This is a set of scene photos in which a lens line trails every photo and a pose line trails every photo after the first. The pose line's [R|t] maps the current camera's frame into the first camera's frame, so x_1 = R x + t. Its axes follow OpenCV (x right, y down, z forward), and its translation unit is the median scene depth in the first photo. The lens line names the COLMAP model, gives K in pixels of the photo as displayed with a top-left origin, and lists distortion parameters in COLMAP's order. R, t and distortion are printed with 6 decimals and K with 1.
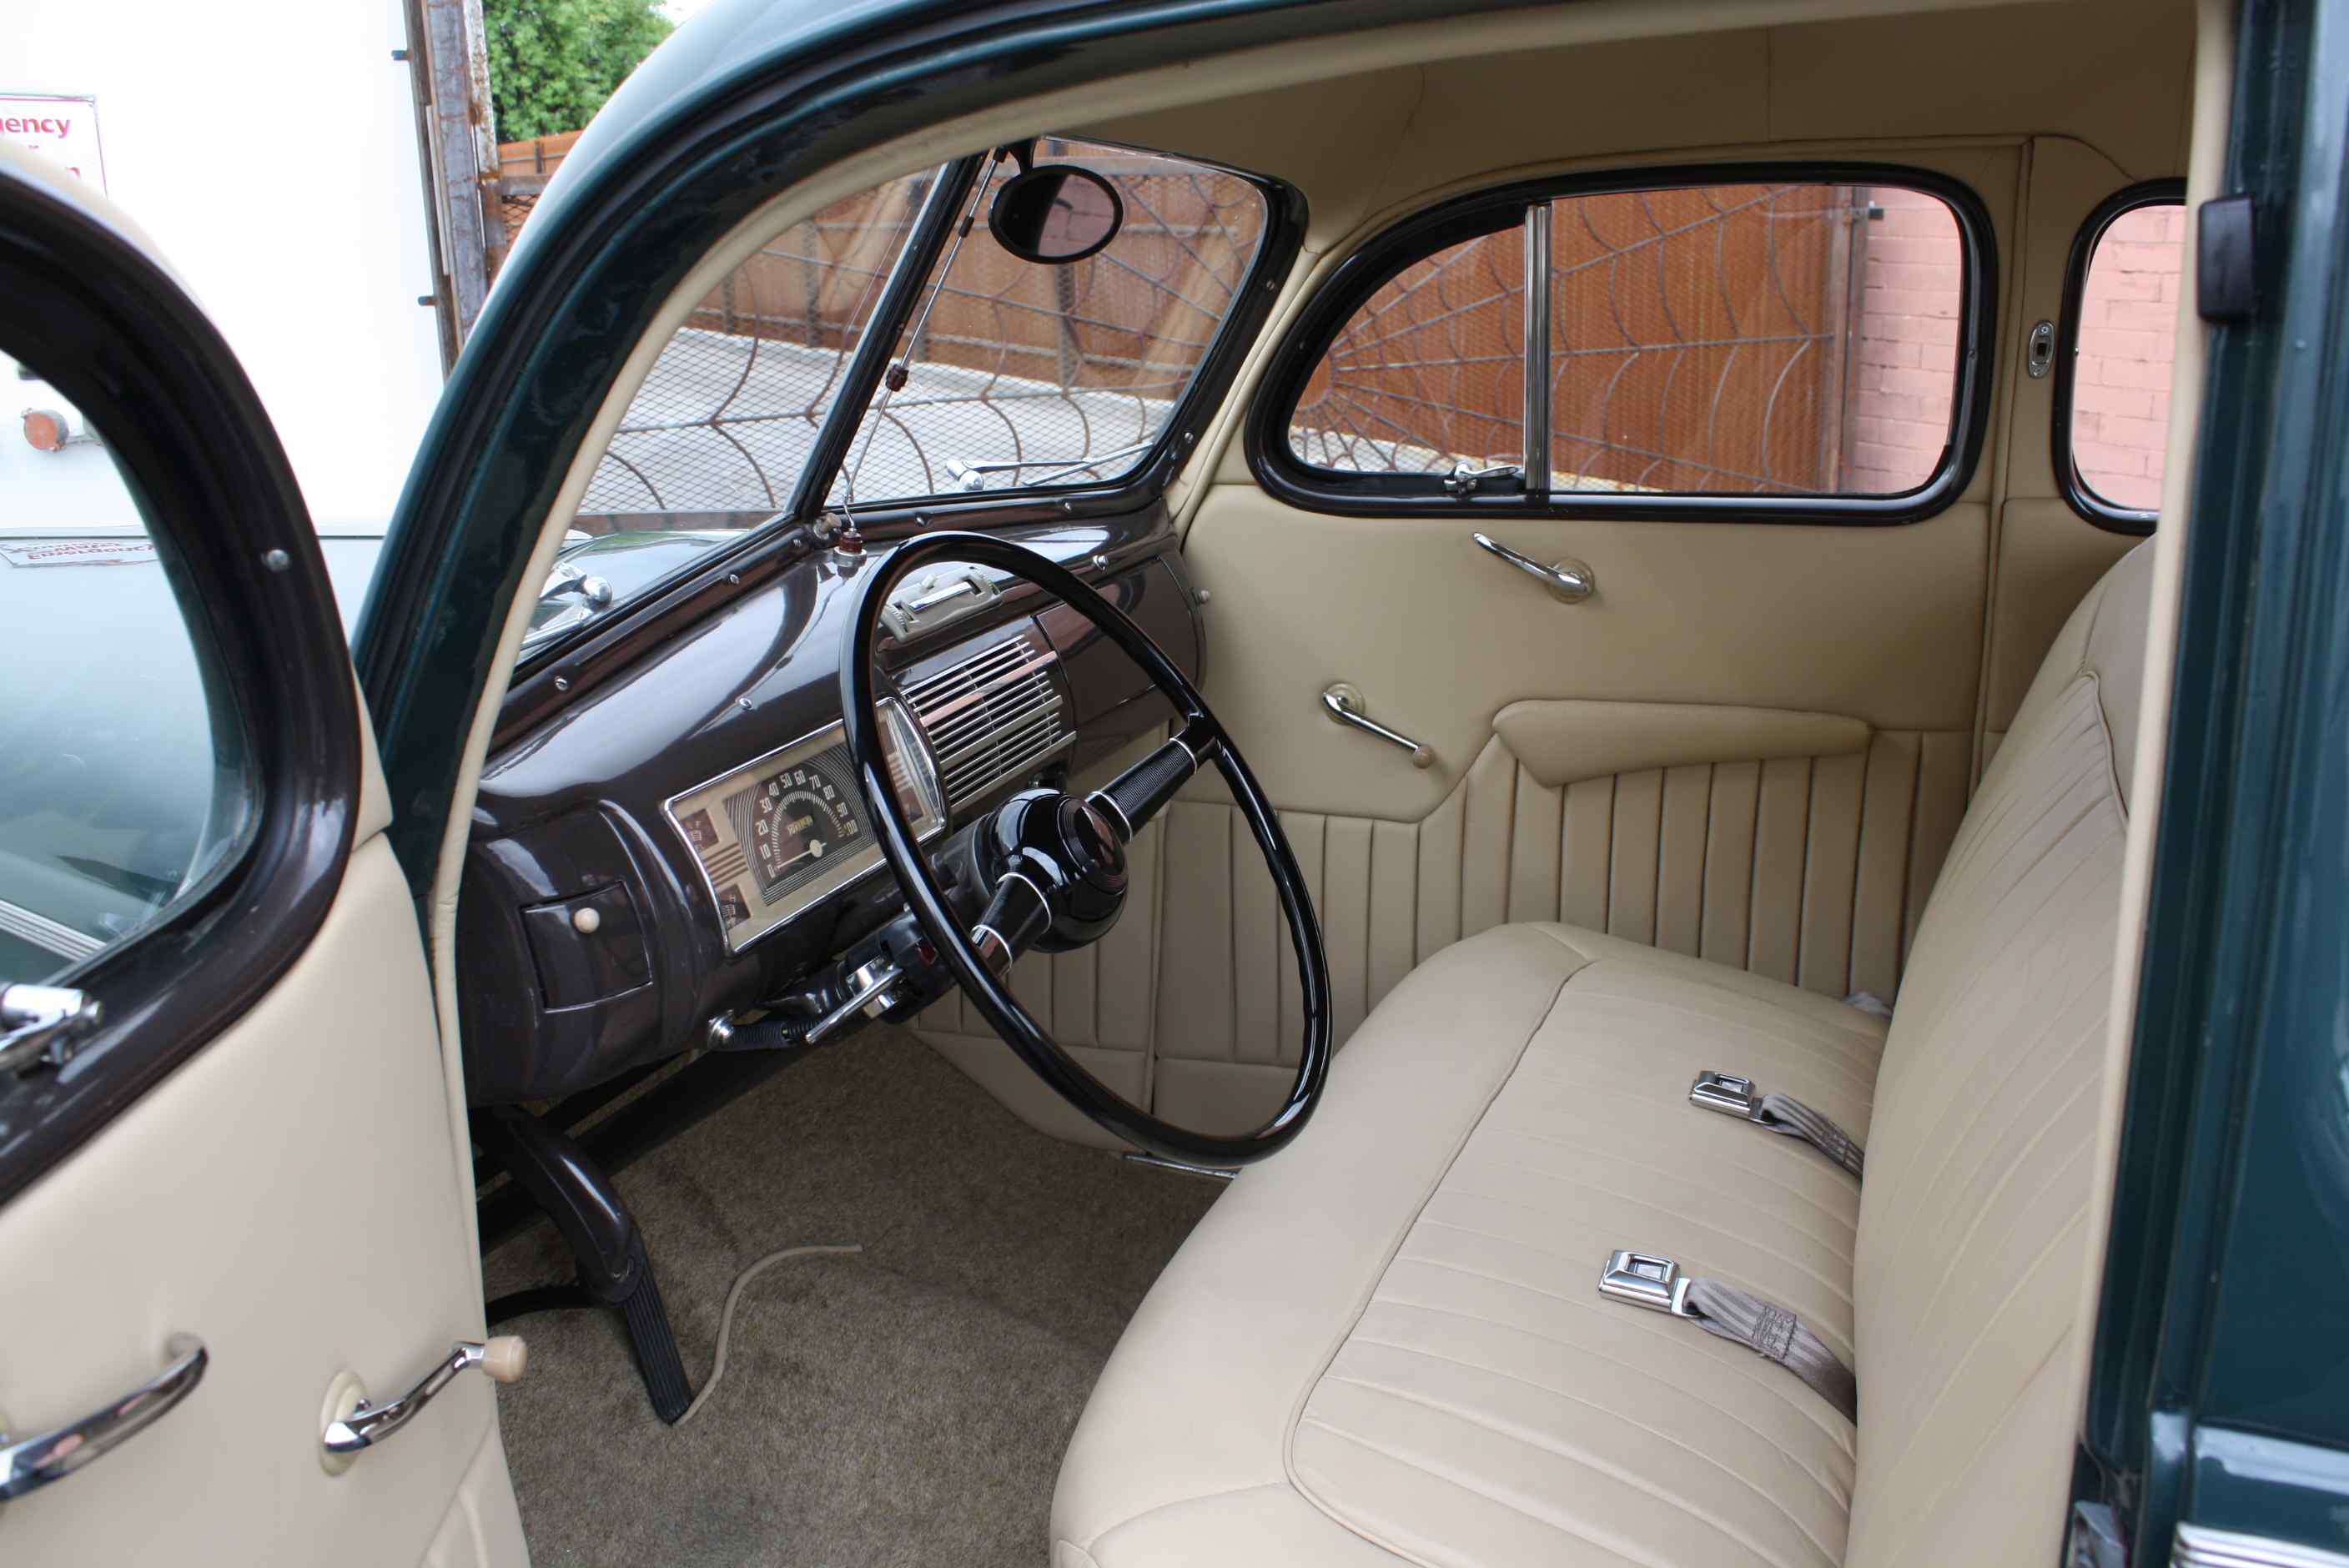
lens RADIAL K [[1943.7, 0, 1173.9], [0, 1943.7, 761.6], [0, 0, 1]] dist [-0.159338, 0.130553]
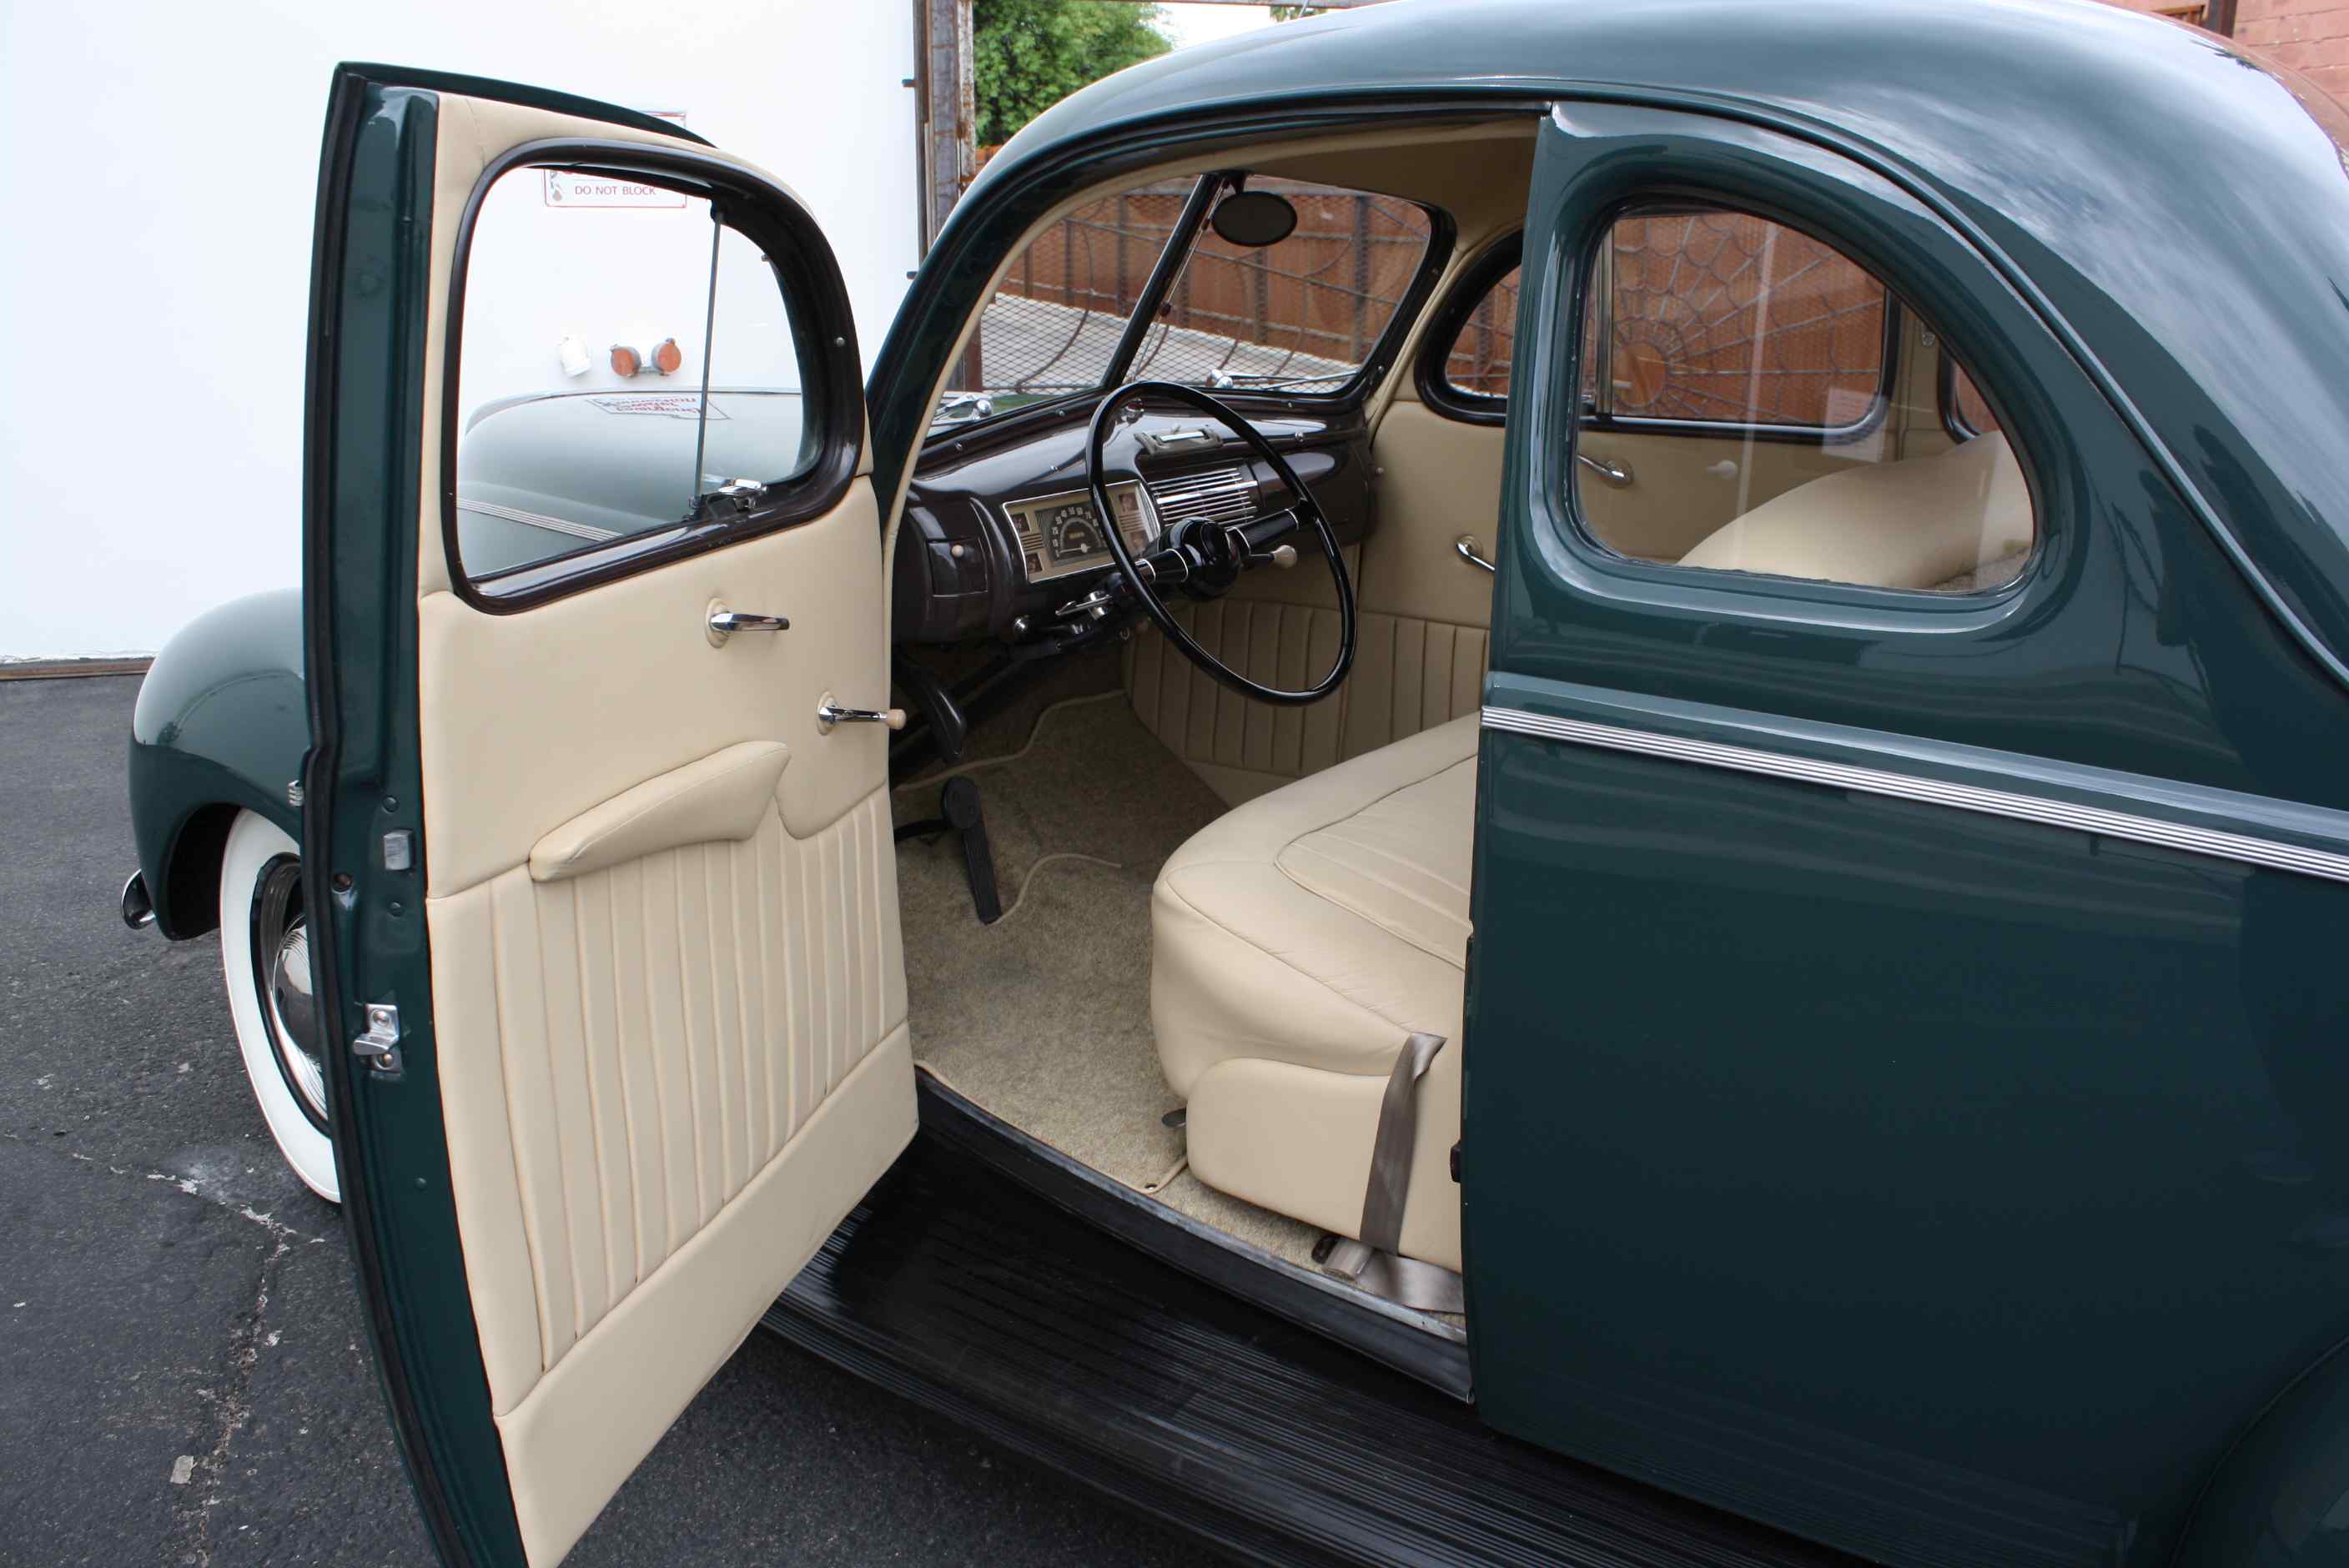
lens RADIAL K [[1943.7, 0, 1173.9], [0, 1943.7, 761.6], [0, 0, 1]] dist [-0.159338, 0.130553]
pose [[0.971395, 0.086955, -0.220975, 0.245690], [-0.088508, 0.996071, 0.002884, 0.175321], [0.220358, 0.016757, 0.975275, -0.599171]]
